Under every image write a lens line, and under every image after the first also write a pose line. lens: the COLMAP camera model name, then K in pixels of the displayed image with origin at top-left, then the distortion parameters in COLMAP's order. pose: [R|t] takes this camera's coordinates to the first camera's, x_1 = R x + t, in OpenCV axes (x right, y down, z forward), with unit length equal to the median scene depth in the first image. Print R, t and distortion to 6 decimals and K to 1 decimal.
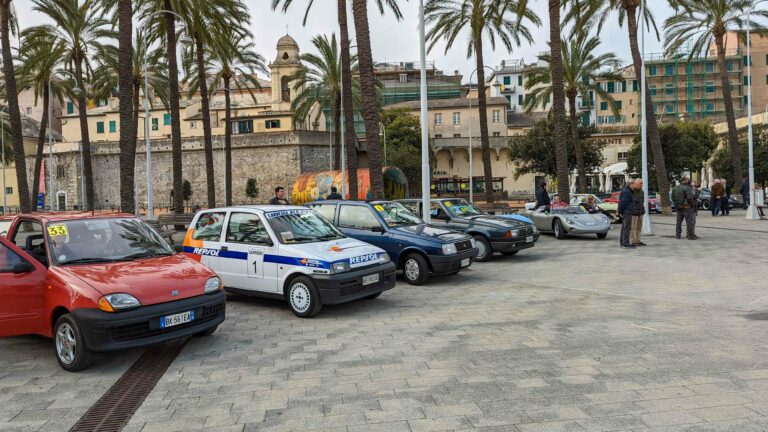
lens RADIAL K [[539.8, 0, 384.9], [0, 539.8, 213.6], [0, 0, 1]] dist [0.074475, -0.069945]
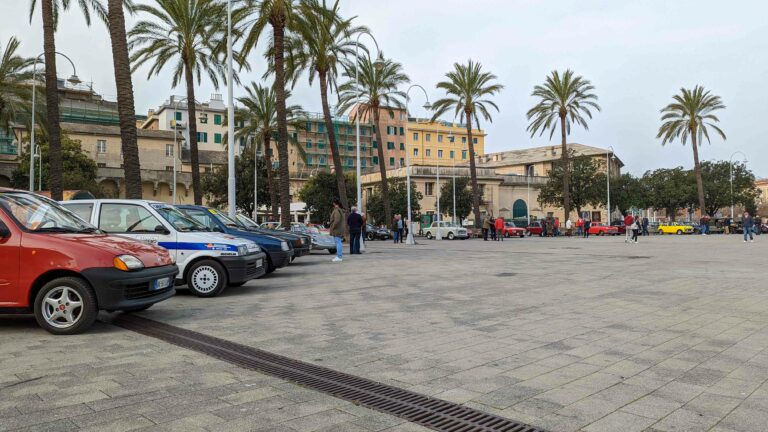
lens RADIAL K [[539.8, 0, 384.9], [0, 539.8, 213.6], [0, 0, 1]] dist [0.074475, -0.069945]
pose [[0.815260, 0.036029, 0.577973, -0.105223], [0.008208, 0.997243, -0.073743, 0.022487], [-0.579037, 0.064864, 0.812717, -0.023898]]
